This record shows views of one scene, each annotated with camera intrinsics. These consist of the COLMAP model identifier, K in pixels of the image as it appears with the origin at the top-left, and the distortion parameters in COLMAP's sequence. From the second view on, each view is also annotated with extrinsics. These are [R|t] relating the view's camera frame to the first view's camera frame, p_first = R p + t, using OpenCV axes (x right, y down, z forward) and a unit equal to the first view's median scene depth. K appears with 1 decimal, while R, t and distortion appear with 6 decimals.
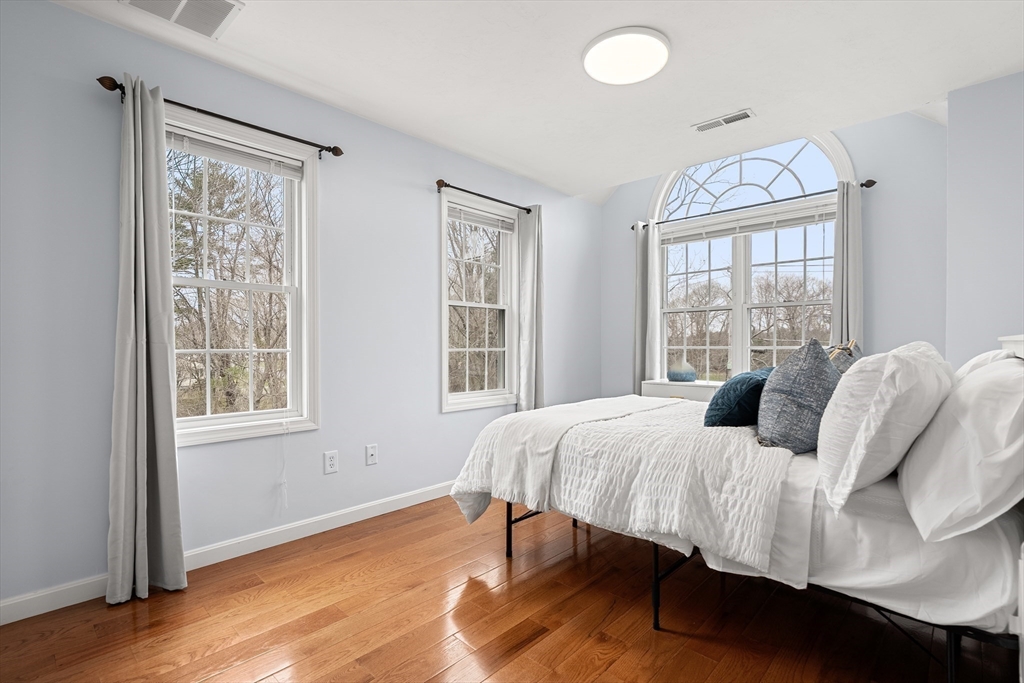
lens RADIAL K [[465.8, 0, 505.7], [0, 465.8, 342.3], [0, 0, 1]] dist [-0.001221, -0.000430]
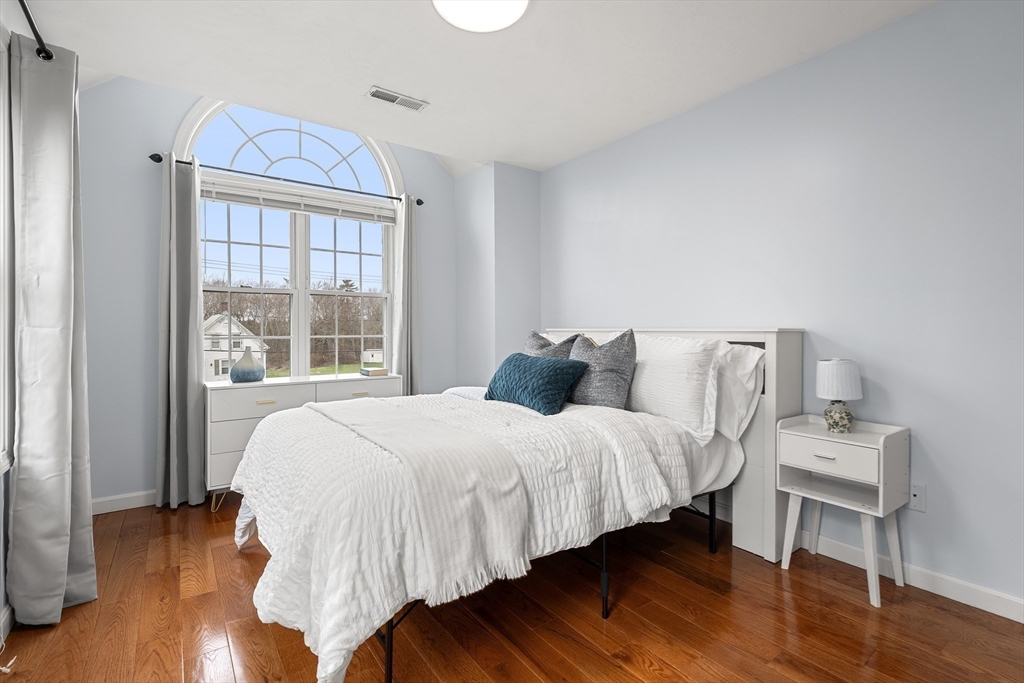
lens RADIAL K [[465.8, 0, 515.0], [0, 465.8, 332.6], [0, 0, 1]] dist [-0.001221, -0.000430]
pose [[0.203549, -0.002603, 0.979061, -0.325195], [0.000474, 0.999997, 0.002560, -0.000800], [-0.979065, -0.000057, 0.203549, 0.456264]]
